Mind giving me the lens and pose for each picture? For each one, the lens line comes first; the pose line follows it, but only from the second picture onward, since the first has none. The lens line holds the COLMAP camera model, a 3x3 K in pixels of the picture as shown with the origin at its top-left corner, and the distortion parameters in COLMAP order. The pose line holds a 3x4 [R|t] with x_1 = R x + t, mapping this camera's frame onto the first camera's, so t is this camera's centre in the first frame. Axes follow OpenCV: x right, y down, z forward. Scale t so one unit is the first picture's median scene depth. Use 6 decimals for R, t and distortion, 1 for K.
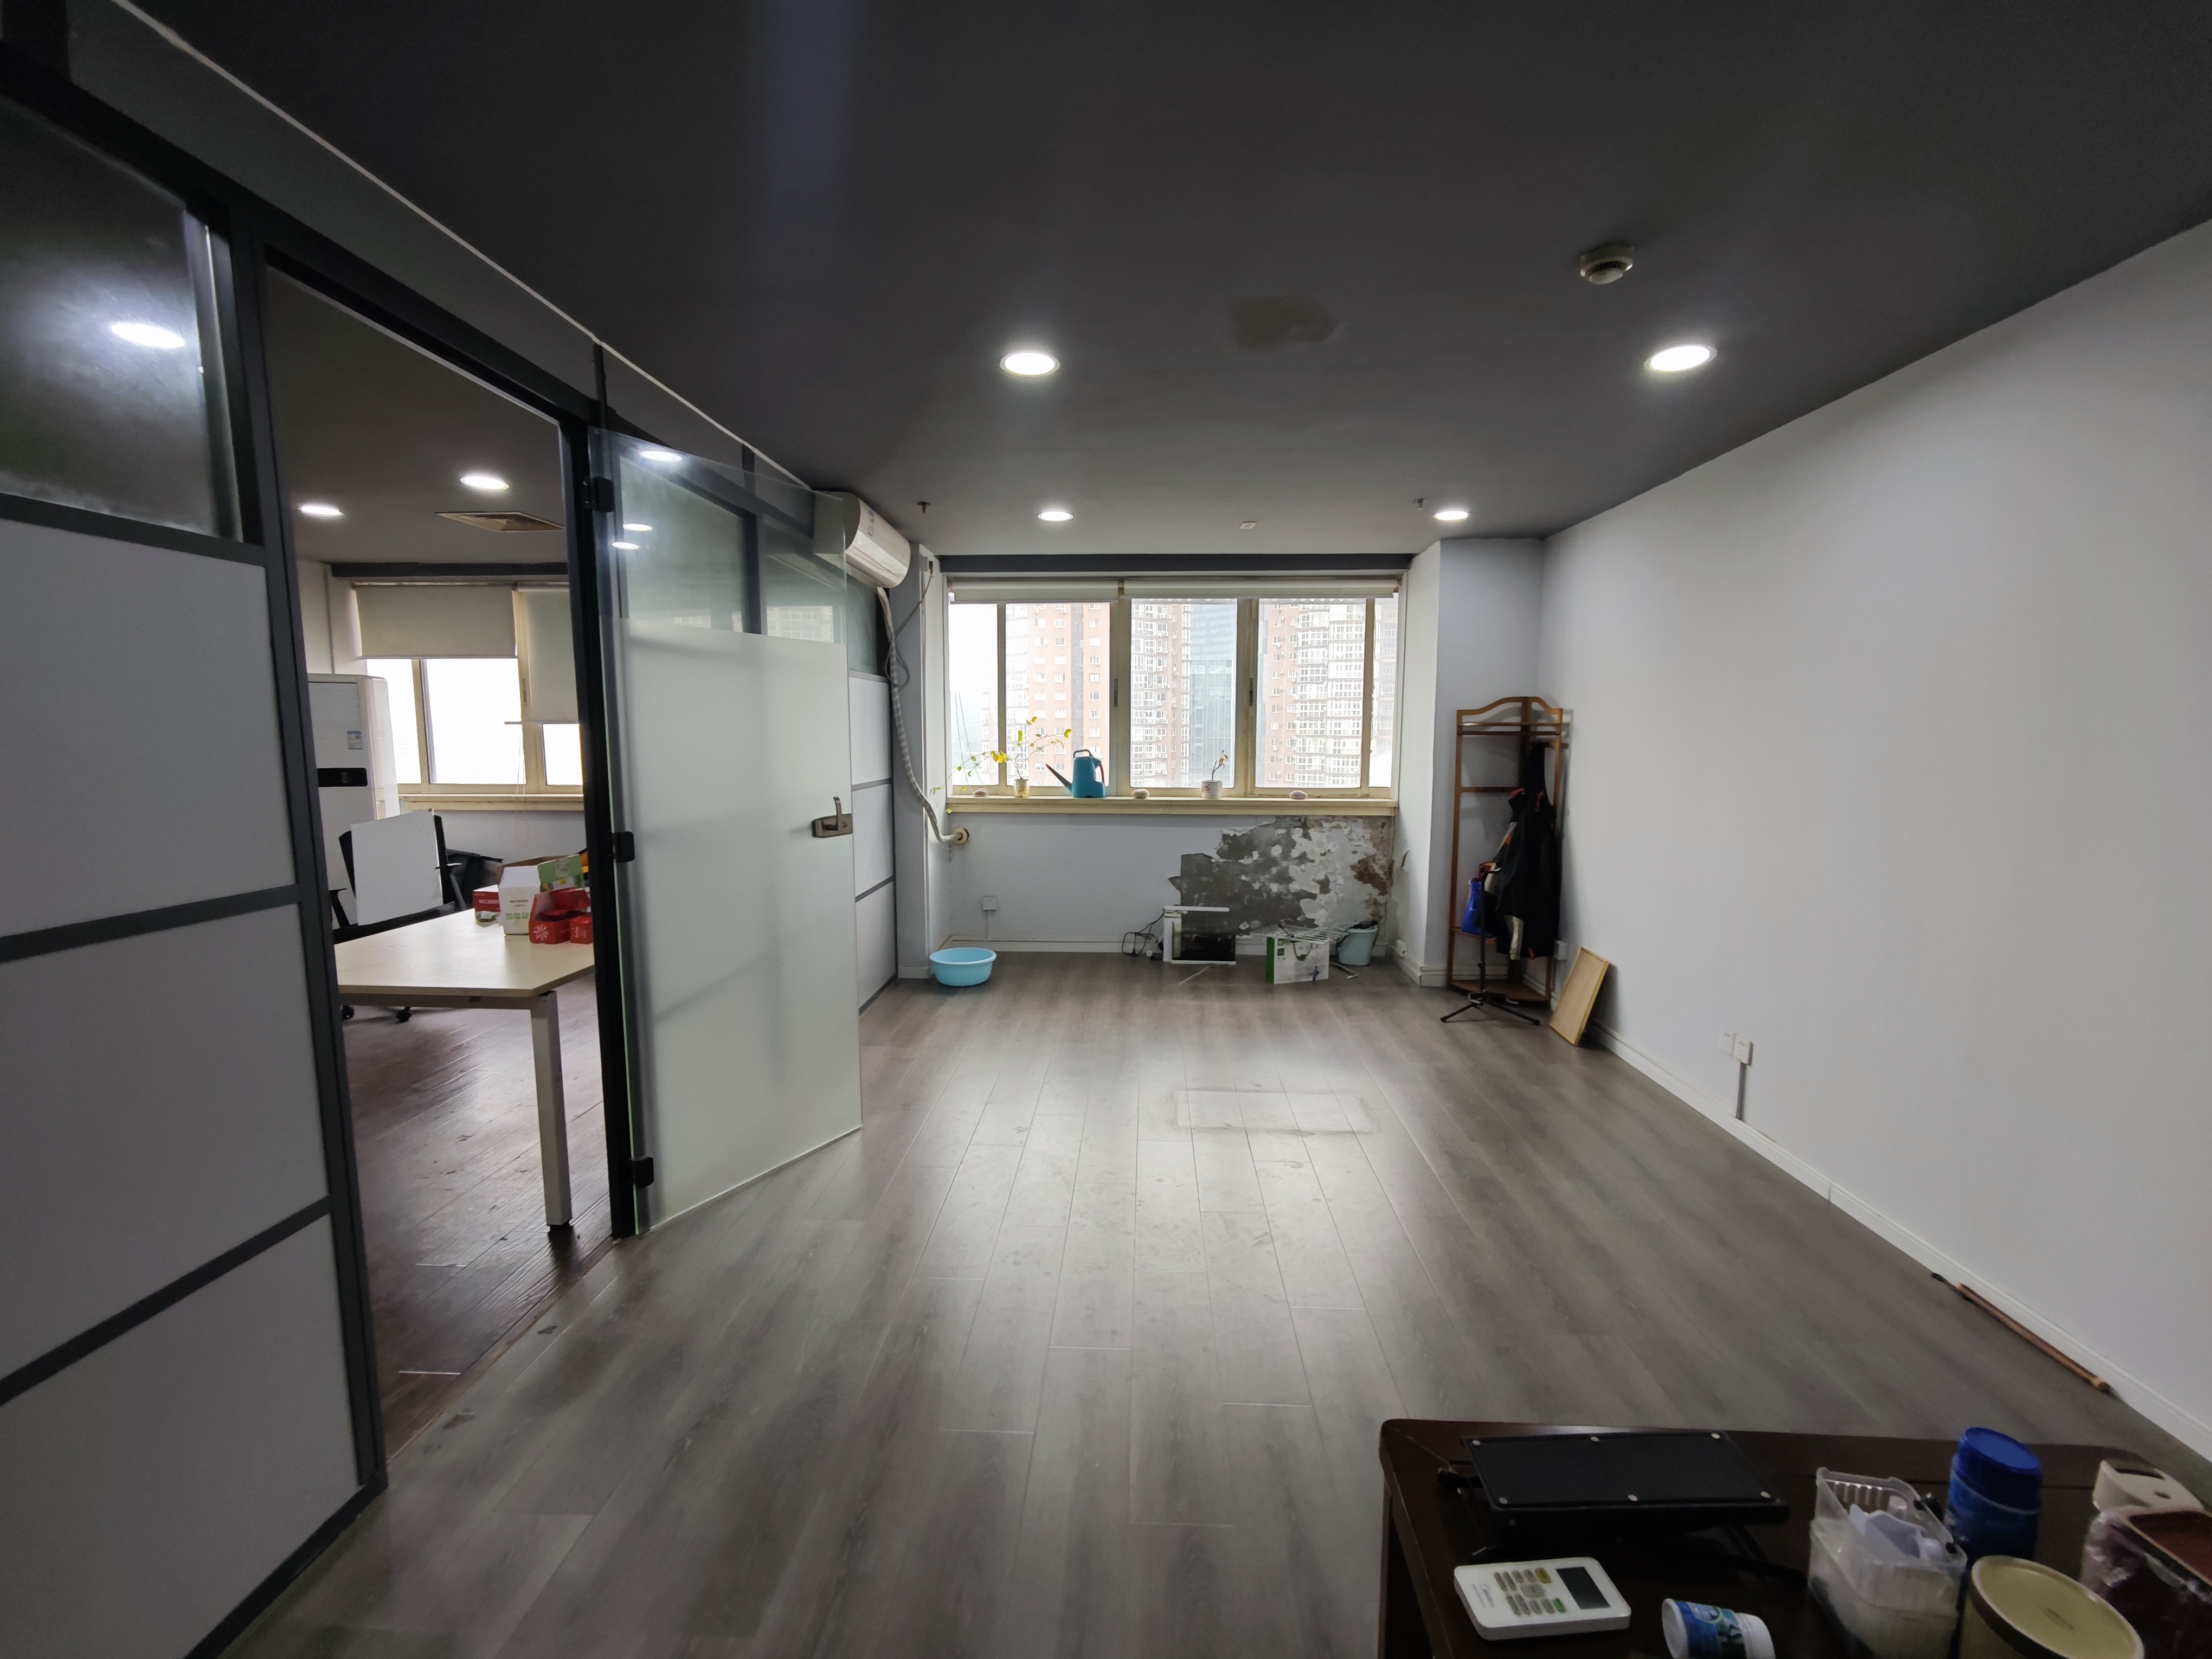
lens RADIAL K [[915.6, 0, 1108.9], [0, 915.6, 837.5], [0, 0, 1]] dist [-0.007375, 0.005359]
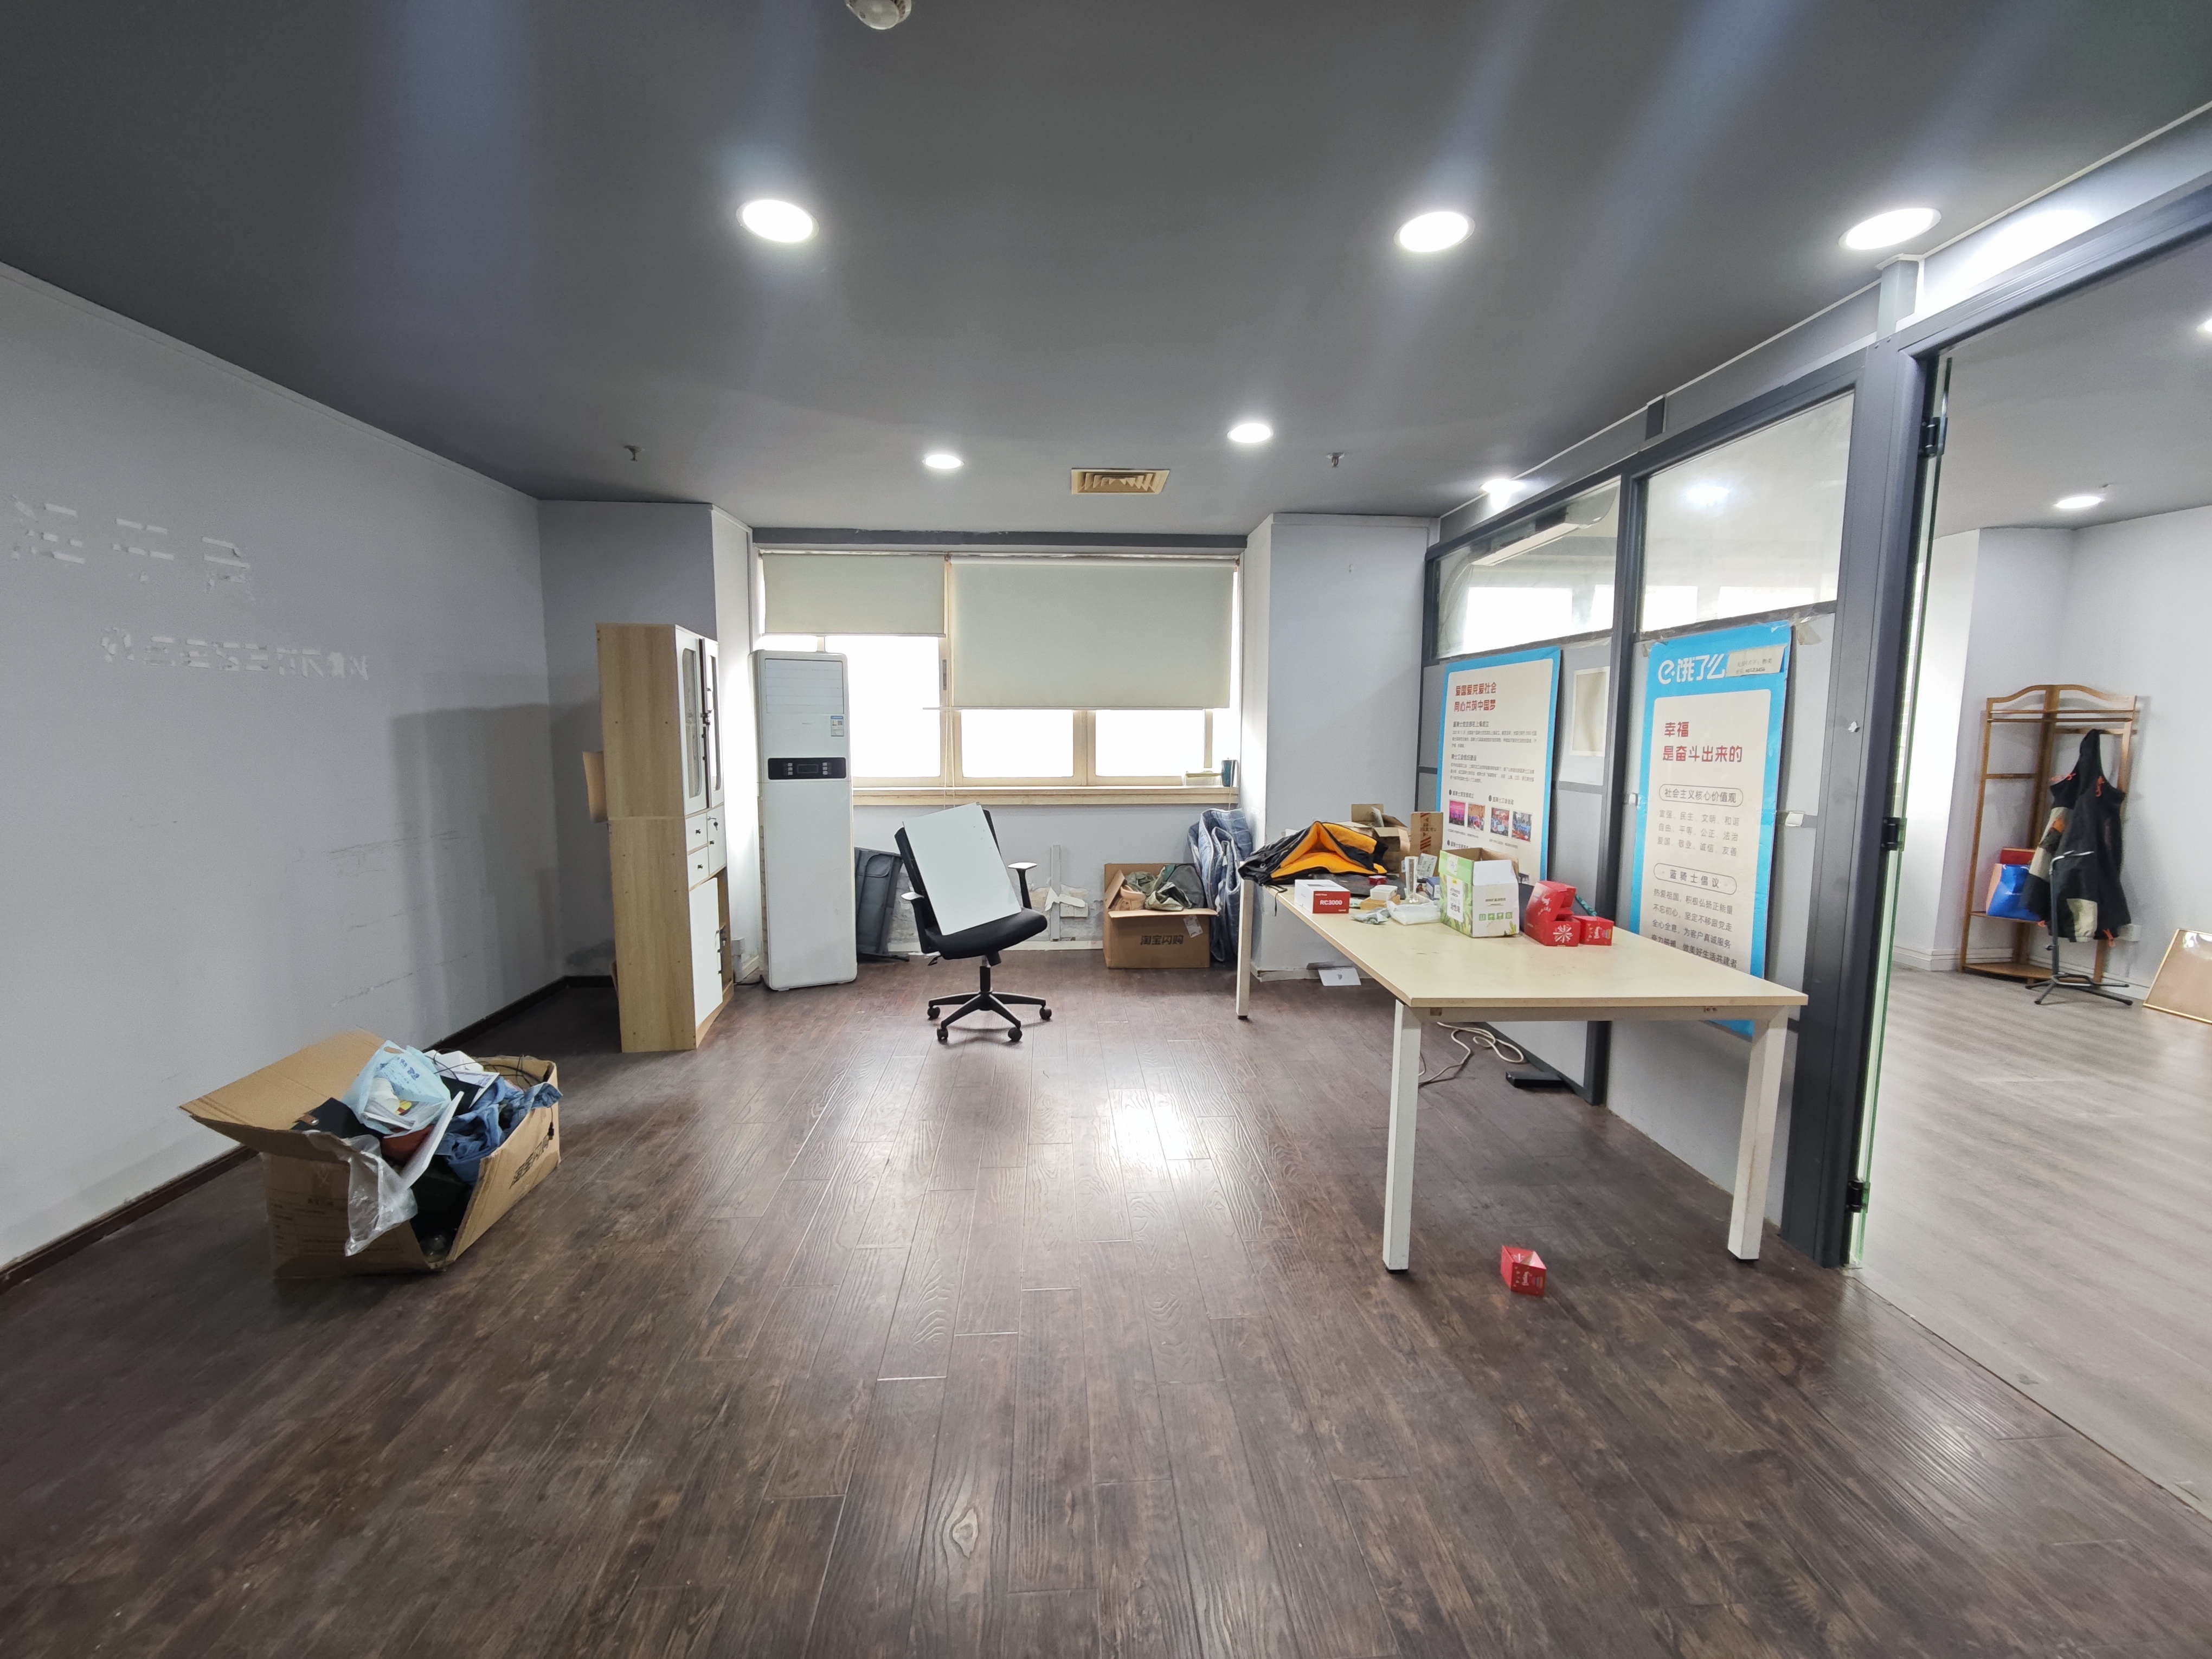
lens RADIAL K [[915.6, 0, 1114.8], [0, 915.6, 838.6], [0, 0, 1]] dist [-0.007375, 0.005359]
pose [[0.994453, -0.011545, 0.104546, -0.717361], [0.010943, 0.999920, 0.006327, 0.000024], [-0.104611, -0.005148, 0.994500, 0.094970]]
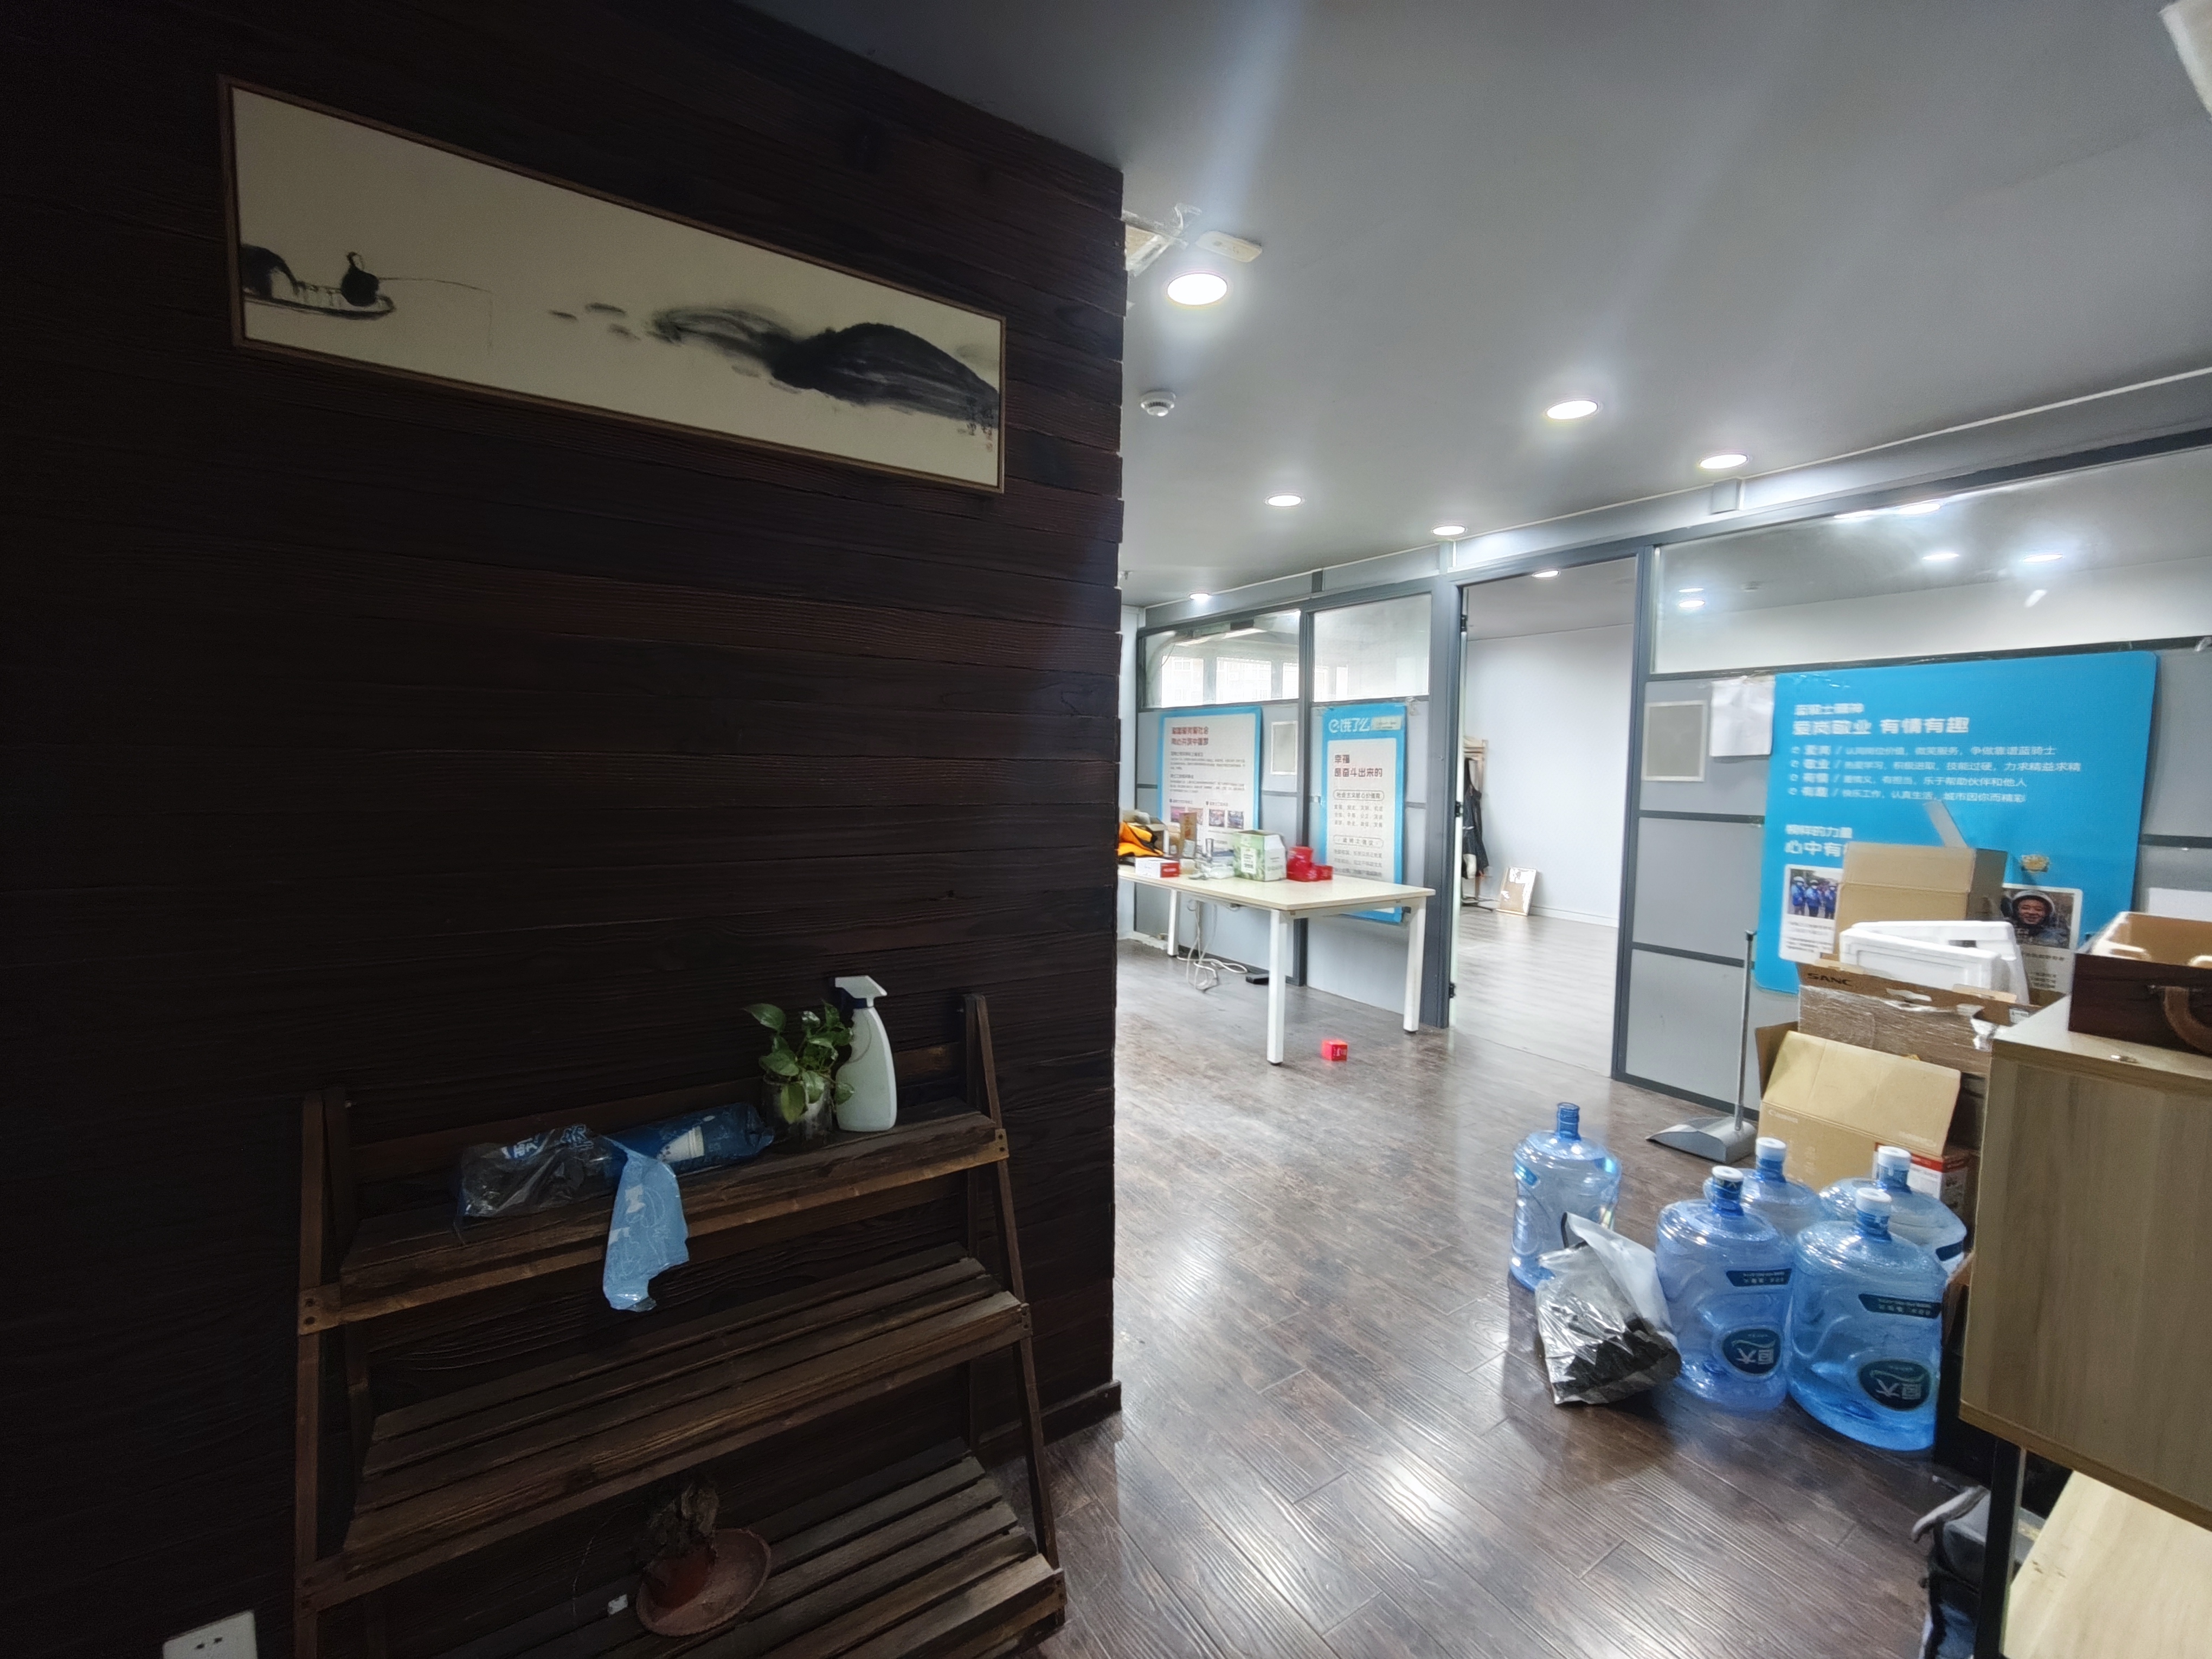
lens RADIAL K [[915.6, 0, 1118.7], [0, 915.6, 832.4], [0, 0, 1]] dist [-0.007375, 0.005359]
pose [[0.811637, -0.045773, 0.582367, -1.128651], [0.061101, 0.998109, -0.006707, 0.013251], [-0.580958, 0.041027, 0.812899, -0.060815]]
